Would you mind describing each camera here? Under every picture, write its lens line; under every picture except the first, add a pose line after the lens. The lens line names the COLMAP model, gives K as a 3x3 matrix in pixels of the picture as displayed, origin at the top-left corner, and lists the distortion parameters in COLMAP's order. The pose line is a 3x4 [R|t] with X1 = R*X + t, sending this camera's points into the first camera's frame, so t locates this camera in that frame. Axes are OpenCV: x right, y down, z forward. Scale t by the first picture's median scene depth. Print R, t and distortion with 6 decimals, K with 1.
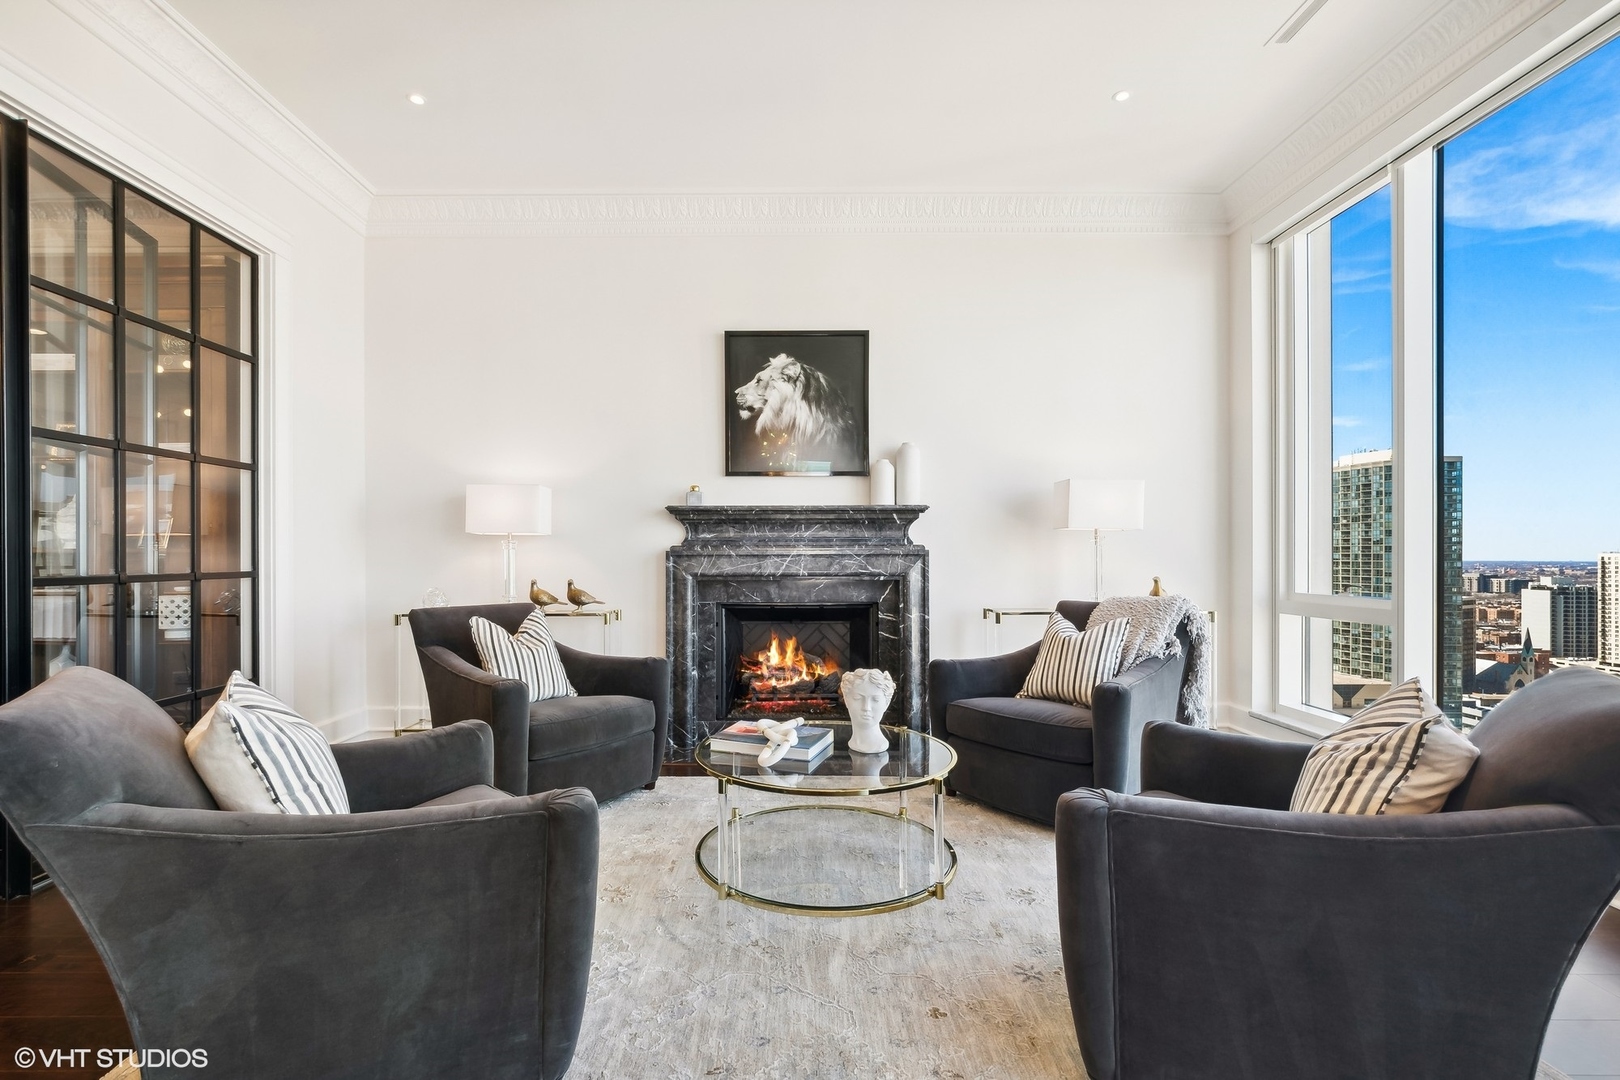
lens RADIAL K [[748.9, 0, 822.5], [0, 748.9, 550.5], [0, 0, 1]] dist [0.002418, 0.000405]
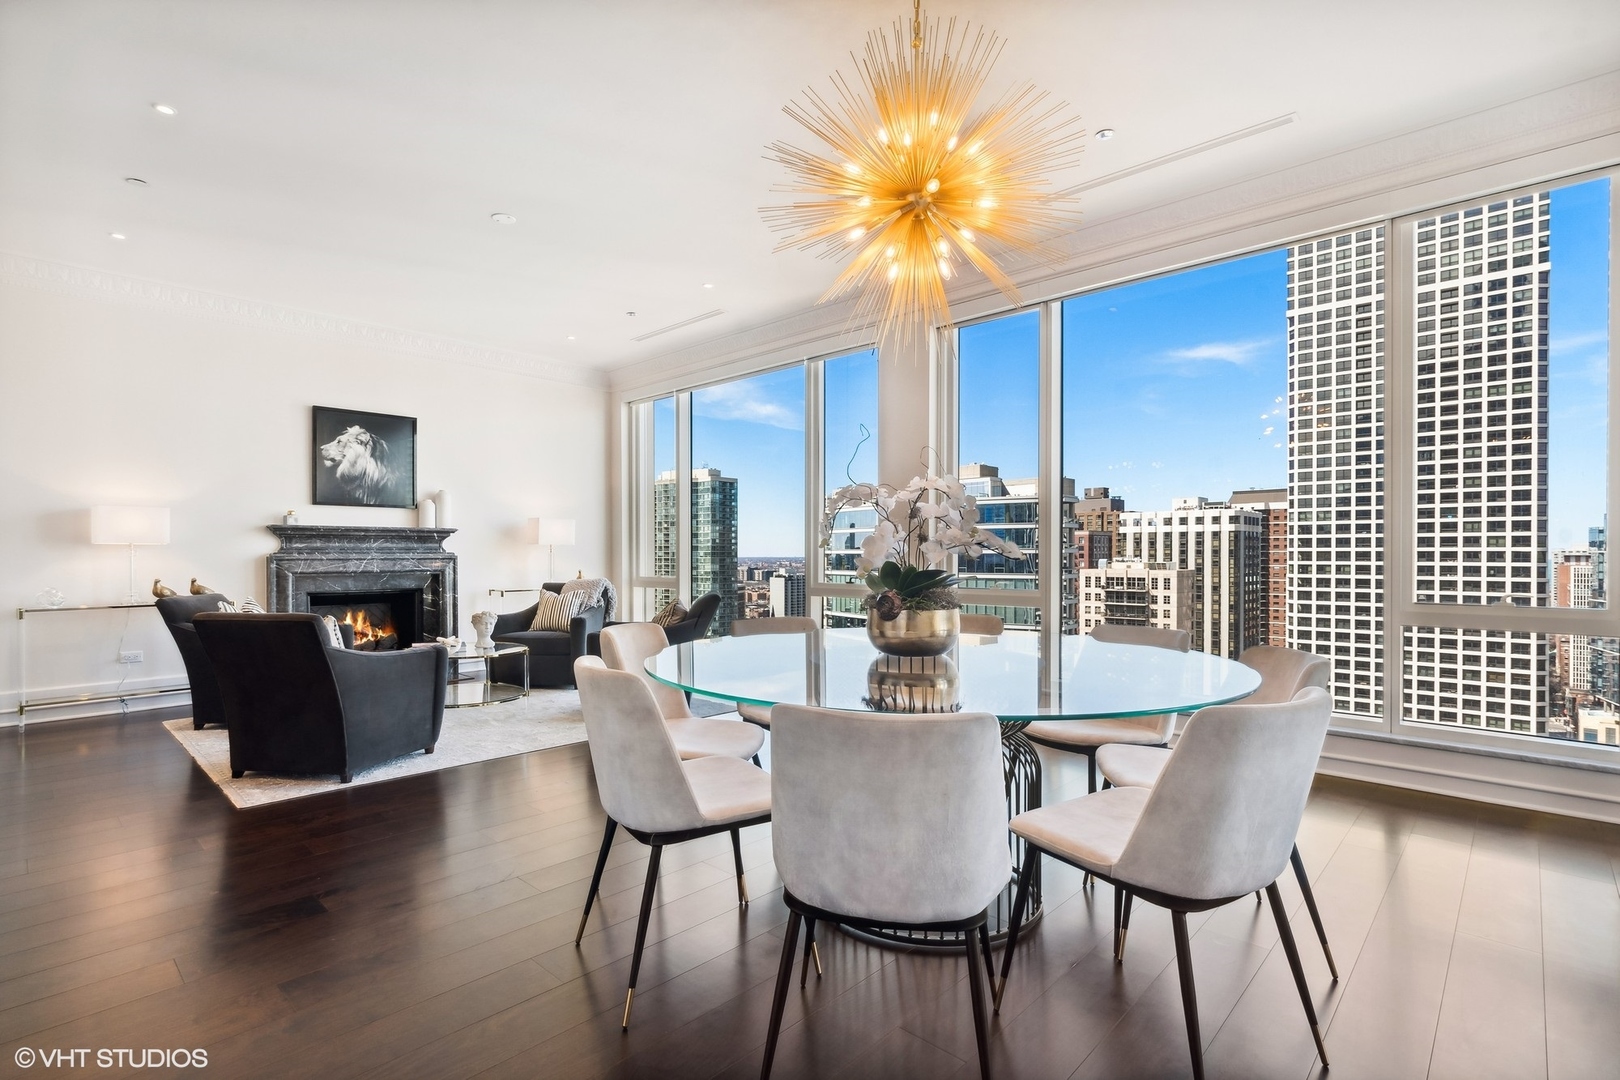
lens RADIAL K [[748.9, 0, 795.5], [0, 748.9, 552.3], [0, 0, 1]] dist [0.002418, 0.000405]
pose [[0.710279, 0.003663, 0.703911, -0.489207], [-0.008671, 0.999956, 0.003546, -0.020163], [-0.703867, -0.008622, 0.710279, -0.700538]]
